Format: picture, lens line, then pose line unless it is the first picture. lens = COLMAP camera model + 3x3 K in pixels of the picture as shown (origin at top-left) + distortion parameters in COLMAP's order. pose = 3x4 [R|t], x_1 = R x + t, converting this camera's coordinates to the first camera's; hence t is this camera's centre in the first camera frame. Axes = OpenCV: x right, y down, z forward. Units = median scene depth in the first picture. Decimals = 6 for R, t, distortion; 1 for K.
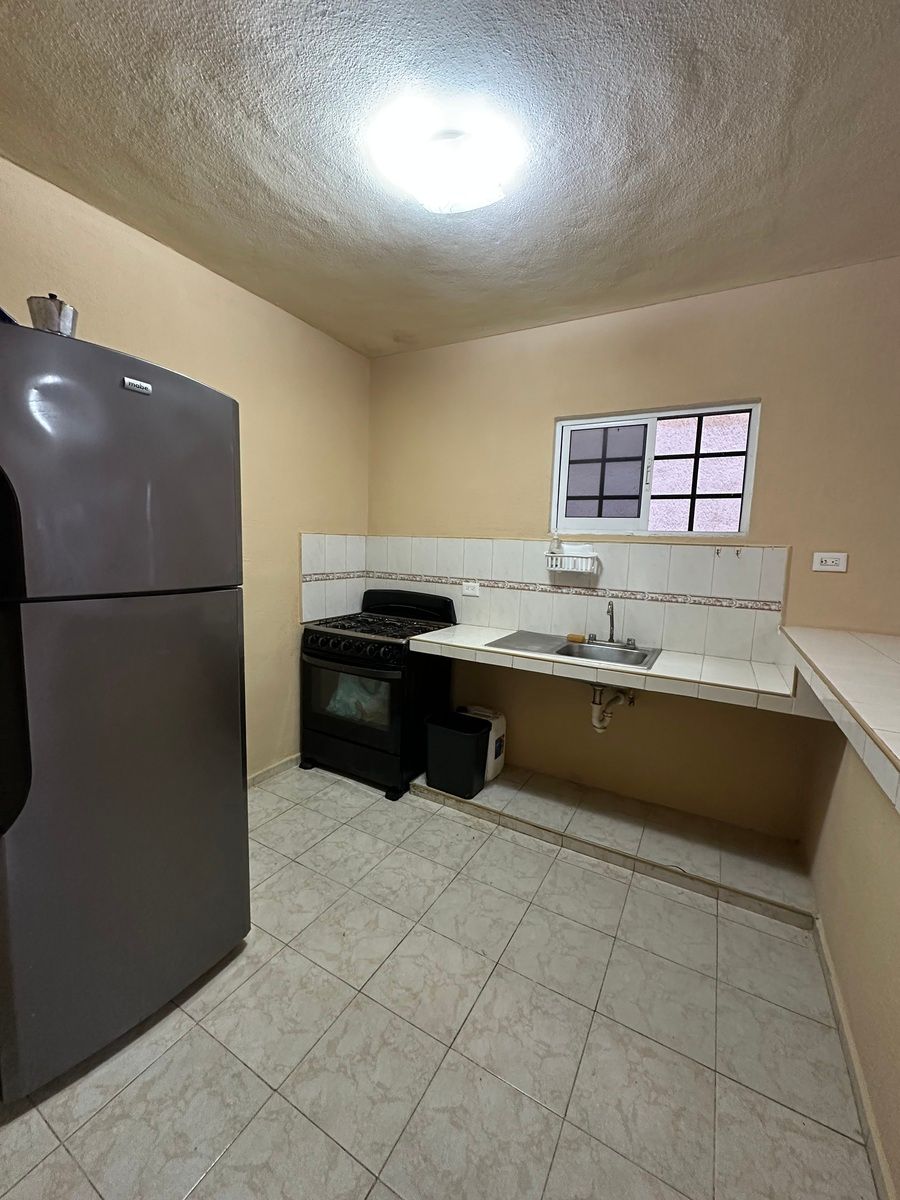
lens RADIAL K [[480.3, 0, 452.3], [0, 480.3, 600.6], [0, 0, 1]] dist [-0.001519, -0.000005]
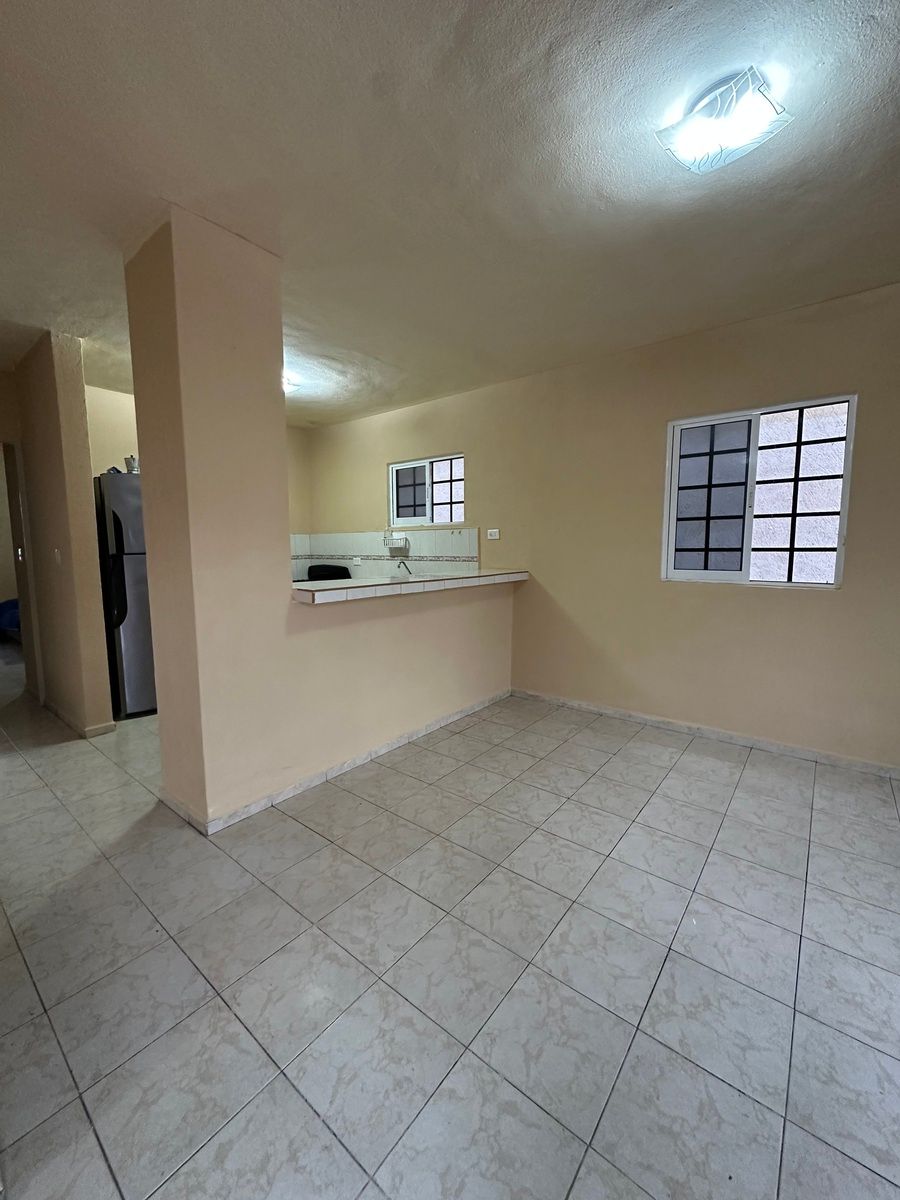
lens RADIAL K [[480.3, 0, 445.3], [0, 480.3, 598.8], [0, 0, 1]] dist [-0.001519, -0.000005]
pose [[0.987804, -0.013900, -0.155082, 0.731941], [0.009880, 0.999596, -0.026661, 0.189422], [0.155390, 0.024804, 0.987542, -0.773678]]
